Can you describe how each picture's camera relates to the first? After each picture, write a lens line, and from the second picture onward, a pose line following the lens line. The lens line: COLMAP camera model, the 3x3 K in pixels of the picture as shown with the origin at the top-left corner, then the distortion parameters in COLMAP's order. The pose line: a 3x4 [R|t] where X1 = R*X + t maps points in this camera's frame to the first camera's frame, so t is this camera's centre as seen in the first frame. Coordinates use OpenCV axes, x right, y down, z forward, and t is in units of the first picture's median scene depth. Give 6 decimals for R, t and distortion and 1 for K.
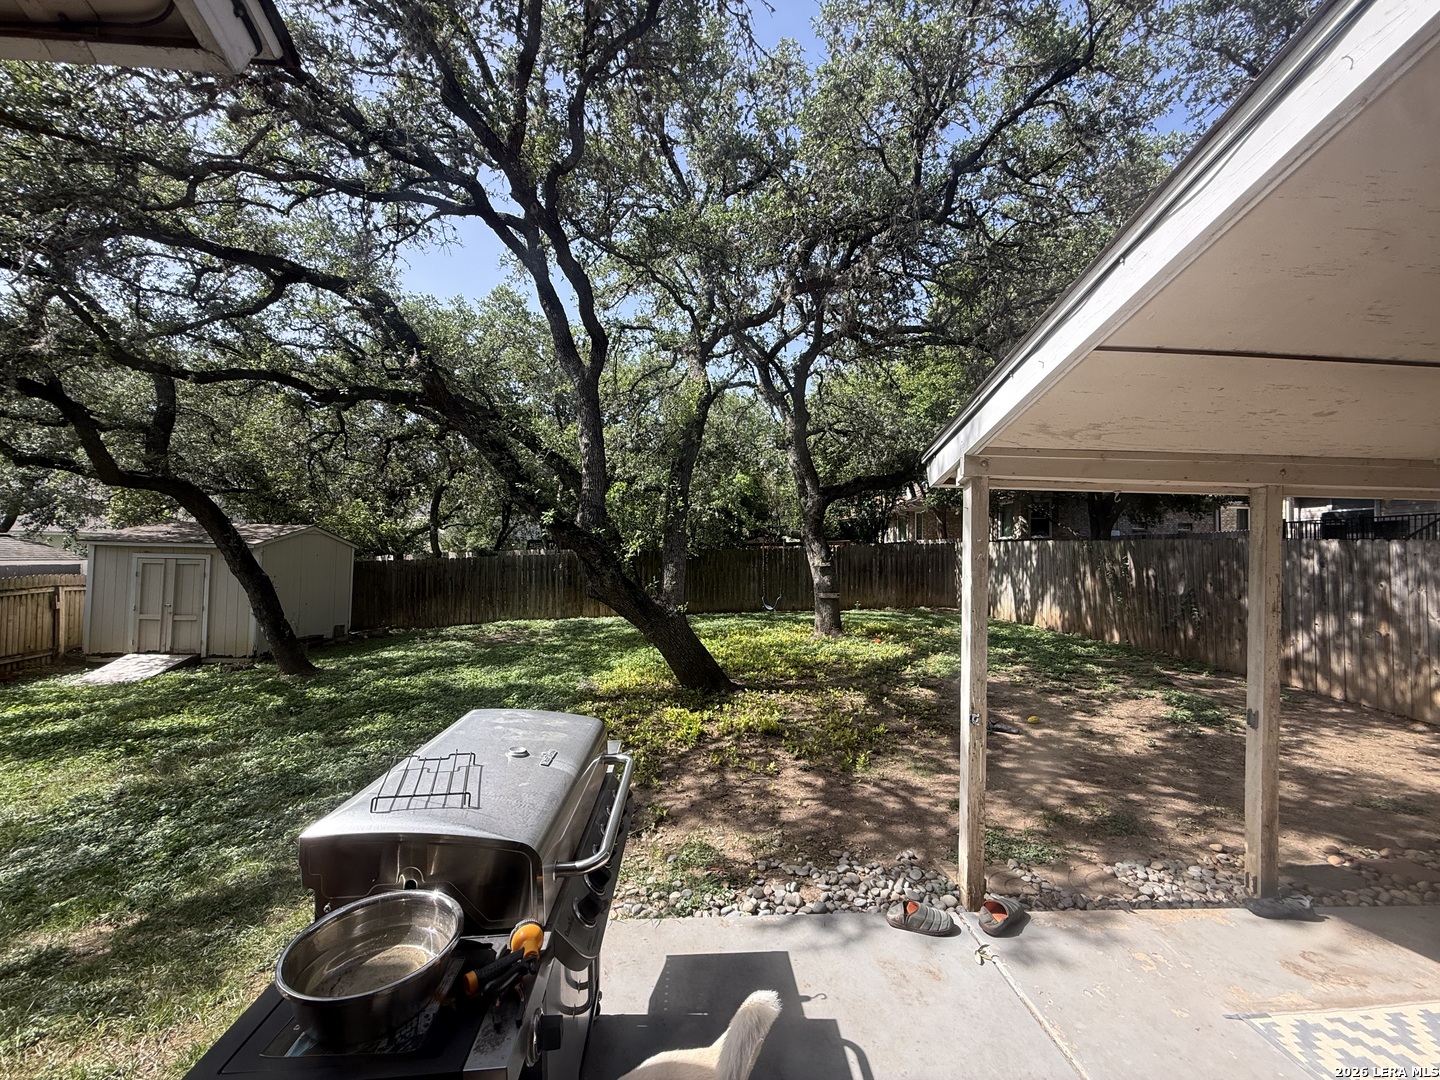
lens RADIAL K [[579.9, 0, 715.9], [0, 579.9, 539.9], [0, 0, 1]] dist [-0.001459, -0.000101]
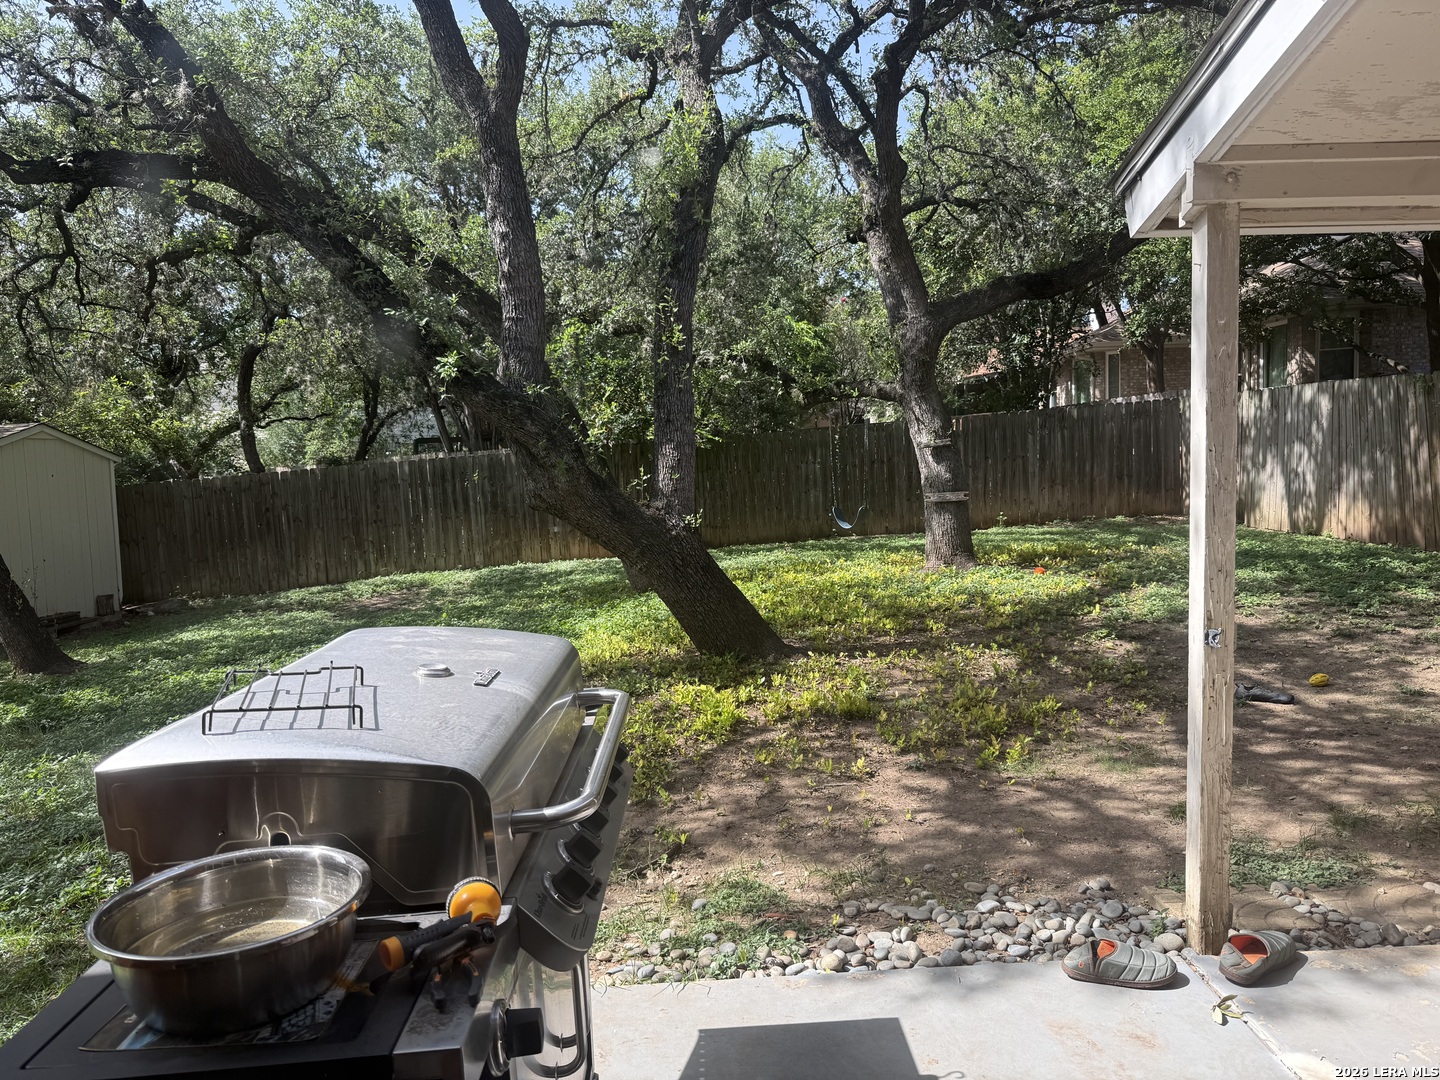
lens RADIAL K [[1023.8, 0, 717.6], [0, 1023.8, 543.4], [0, 0, 1]] dist [0.044450, -0.064850]
pose [[0.998290, -0.048831, -0.032126, -0.001993], [0.052085, 0.992589, 0.109793, 0.028401], [0.026526, -0.111278, 0.993435, -0.005876]]
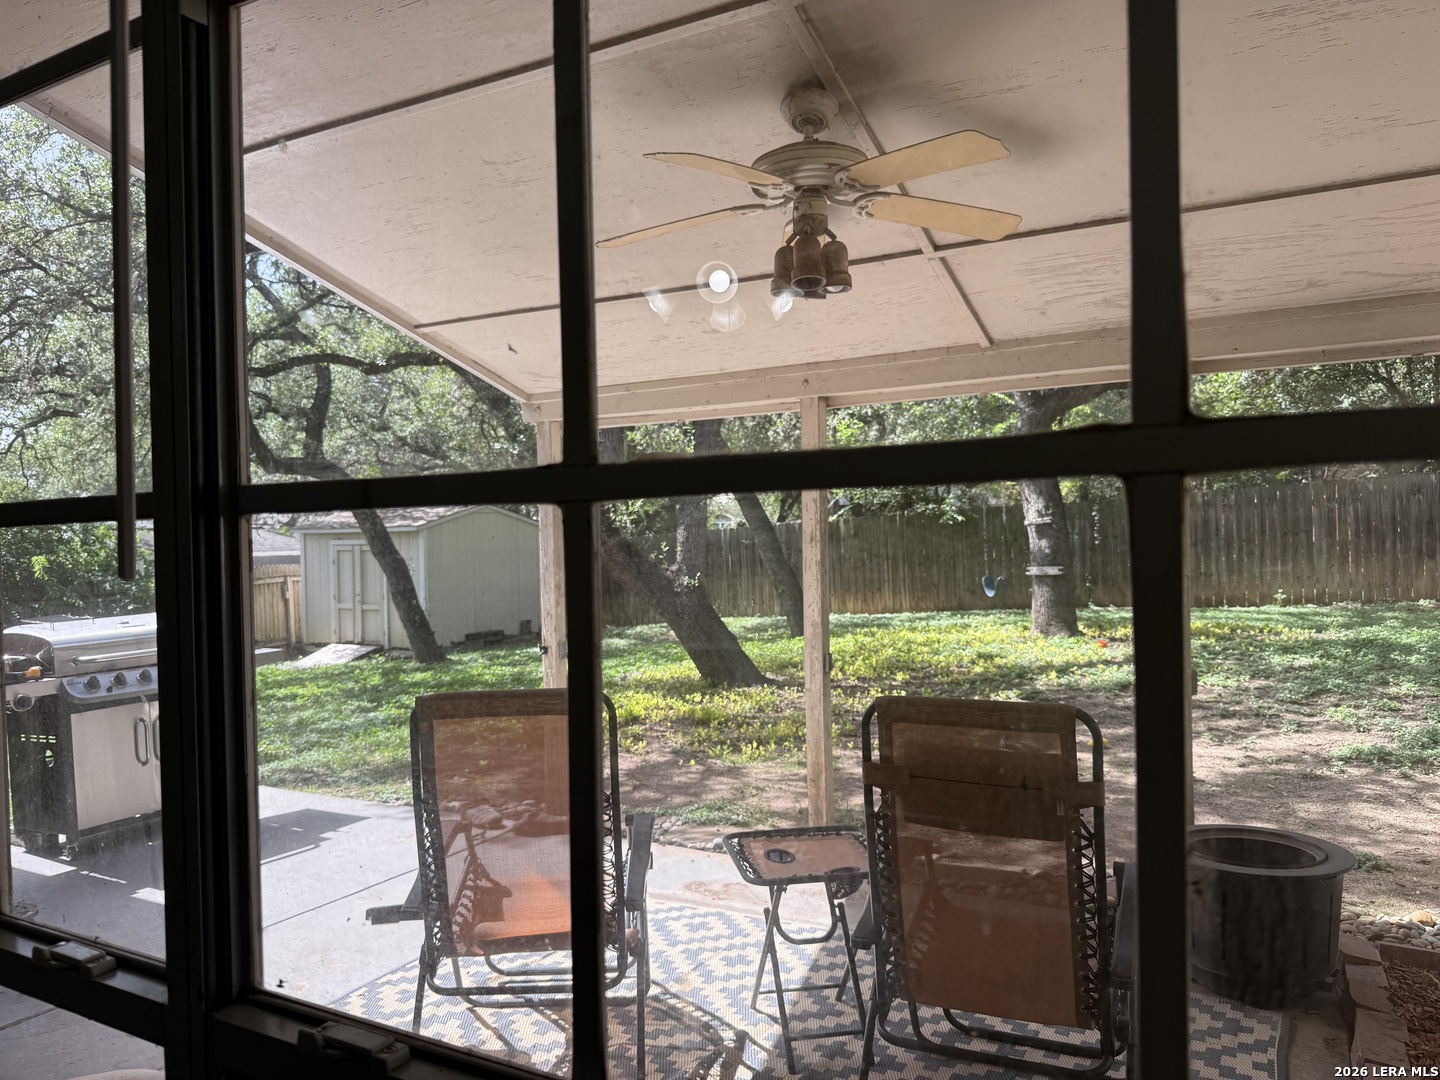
lens RADIAL K [[1019.7, 0, 720.2], [0, 1019.7, 555.7], [0, 0, 1]] dist [0.083316, -0.126128]
pose [[0.846035, -0.024828, -0.532548, 0.739542], [0.050489, 0.998157, 0.033674, 0.038206], [0.530730, -0.055377, 0.845730, -0.175553]]
